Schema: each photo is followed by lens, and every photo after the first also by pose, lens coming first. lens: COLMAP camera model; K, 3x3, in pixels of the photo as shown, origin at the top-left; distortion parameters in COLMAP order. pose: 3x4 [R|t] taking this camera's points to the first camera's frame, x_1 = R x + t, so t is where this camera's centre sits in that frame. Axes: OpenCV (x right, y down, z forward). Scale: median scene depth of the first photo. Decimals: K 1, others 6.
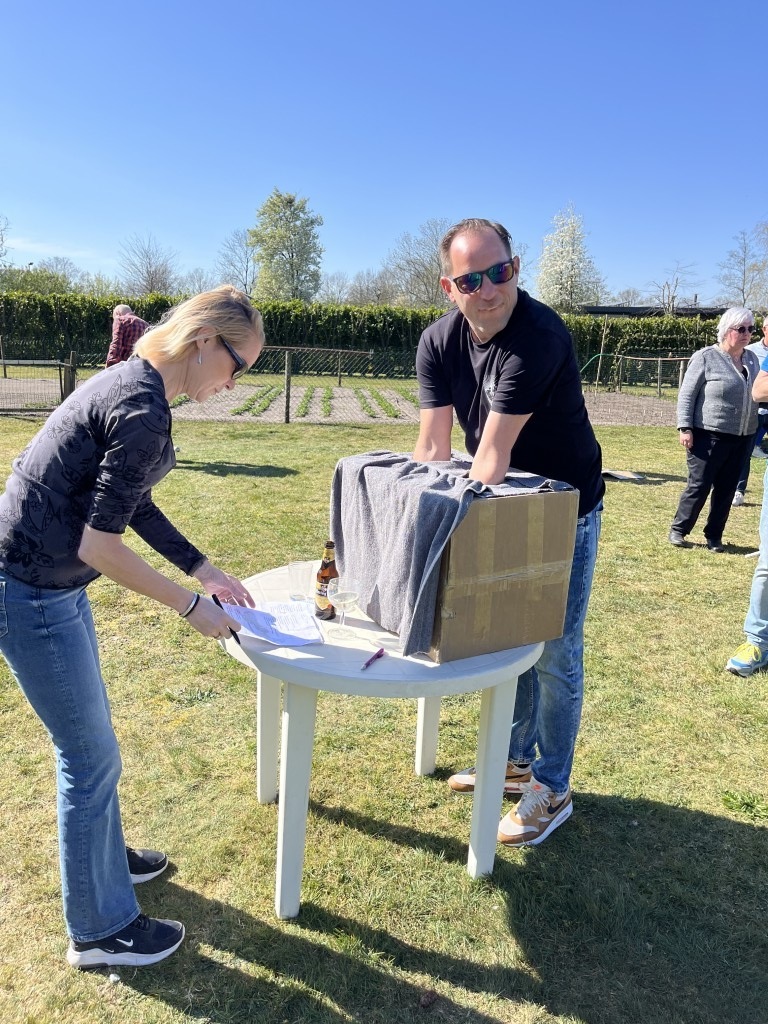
lens RADIAL K [[771.3, 0, 390.3], [0, 771.3, 510.5], [0, 0, 1]] dist [0.036499, -0.009649]
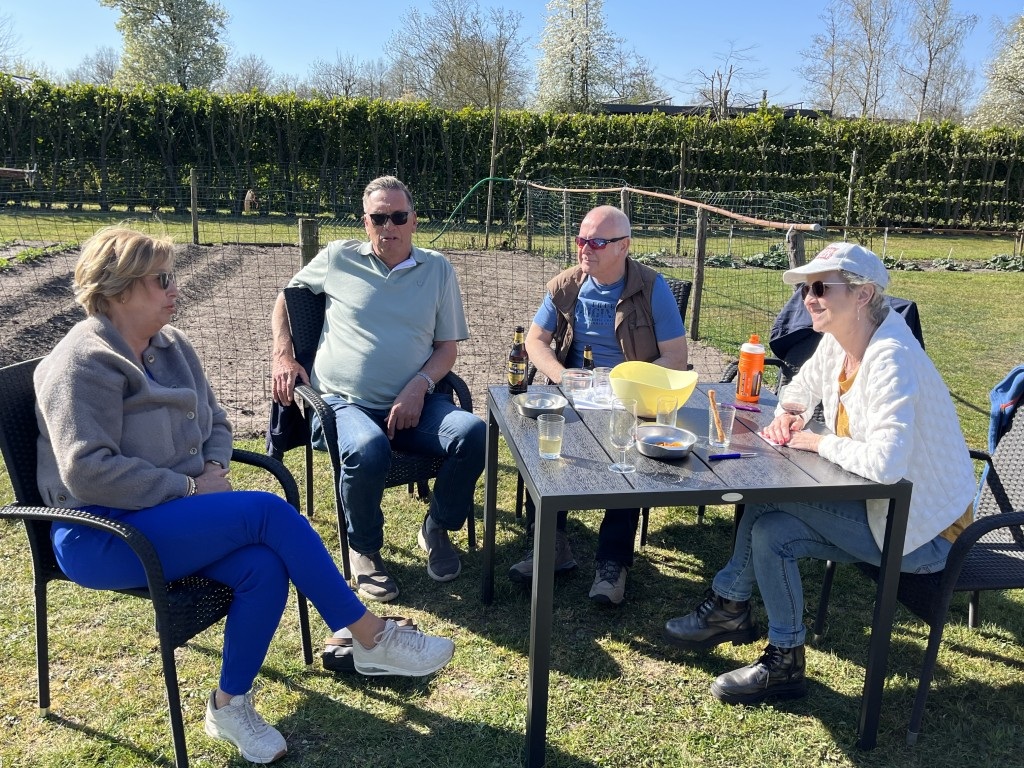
lens RADIAL K [[934.2, 0, 516.8], [0, 934.2, 383.9], [0, 0, 1]] dist [0.034421, 0.000000]
pose [[0.996677, -0.015031, 0.080059, 0.100794], [0.012873, 0.999542, 0.027396, -0.032701], [-0.080435, -0.026275, 0.996414, 0.148477]]
